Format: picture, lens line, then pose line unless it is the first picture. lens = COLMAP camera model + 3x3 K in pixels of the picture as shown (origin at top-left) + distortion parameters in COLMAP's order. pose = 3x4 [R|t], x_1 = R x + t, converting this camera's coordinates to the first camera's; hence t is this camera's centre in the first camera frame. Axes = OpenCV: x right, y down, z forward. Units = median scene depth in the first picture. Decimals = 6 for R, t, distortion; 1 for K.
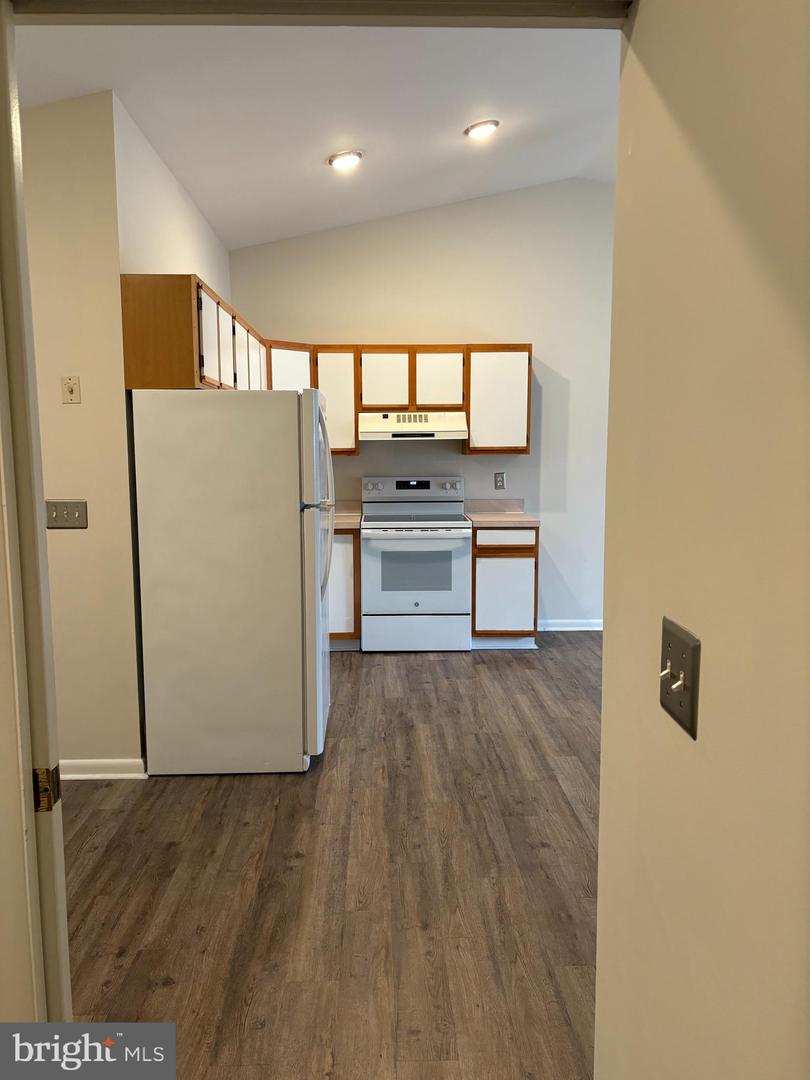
lens RADIAL K [[821.1, 0, 401.0], [0, 821.1, 542.2], [0, 0, 1]] dist [0.051955, -0.052204]
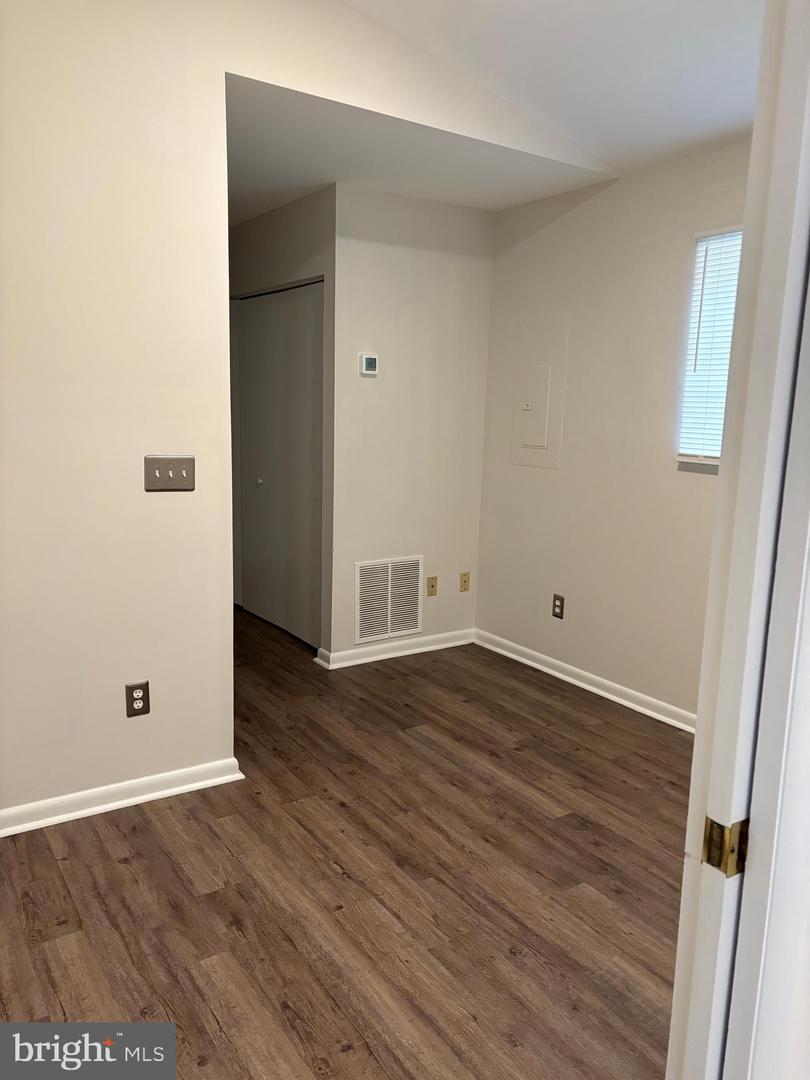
lens RADIAL K [[821.1, 0, 402.6], [0, 821.1, 541.7], [0, 0, 1]] dist [0.051955, -0.052204]
pose [[-0.850304, 0.081116, -0.520003, 0.137664], [-0.081074, 0.956068, 0.281710, -0.107533], [0.520009, 0.281698, -0.806372, 0.909314]]
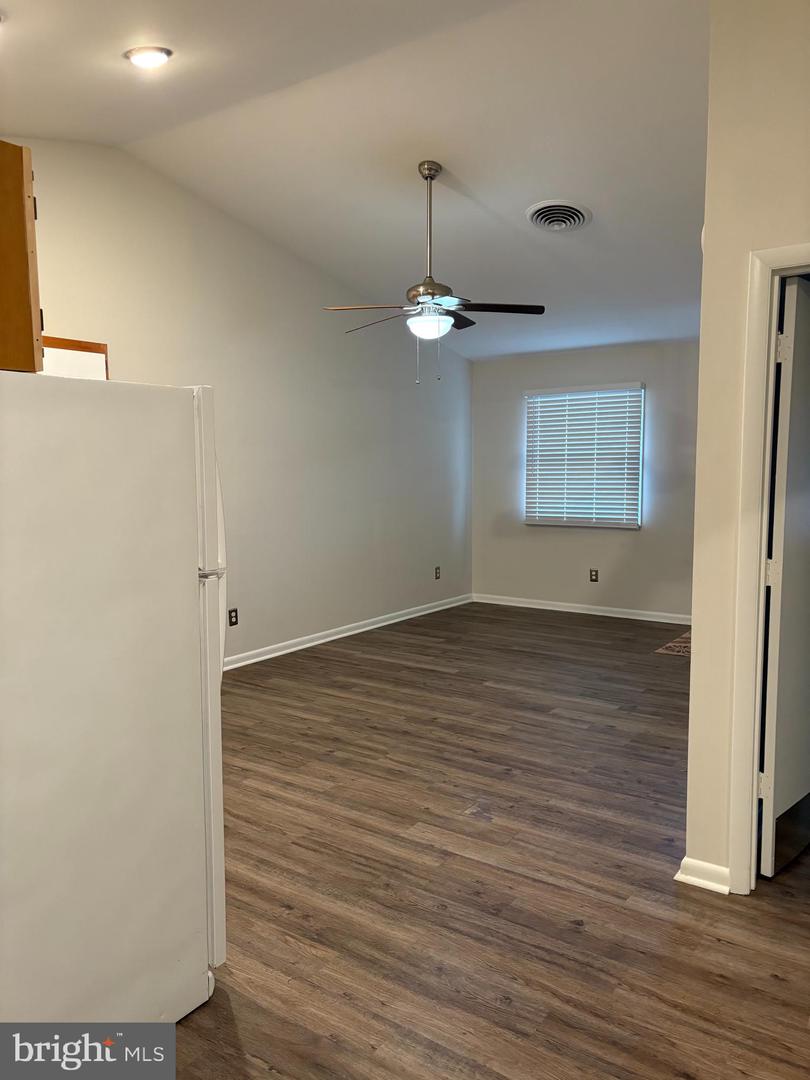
lens RADIAL K [[821.1, 0, 406.0], [0, 821.1, 542.6], [0, 0, 1]] dist [0.051955, -0.052204]
pose [[0.603666, -0.082158, 0.792993, -0.333446], [0.103346, 0.994347, 0.024347, -0.043104], [-0.790511, 0.067255, 0.608744, 0.319065]]
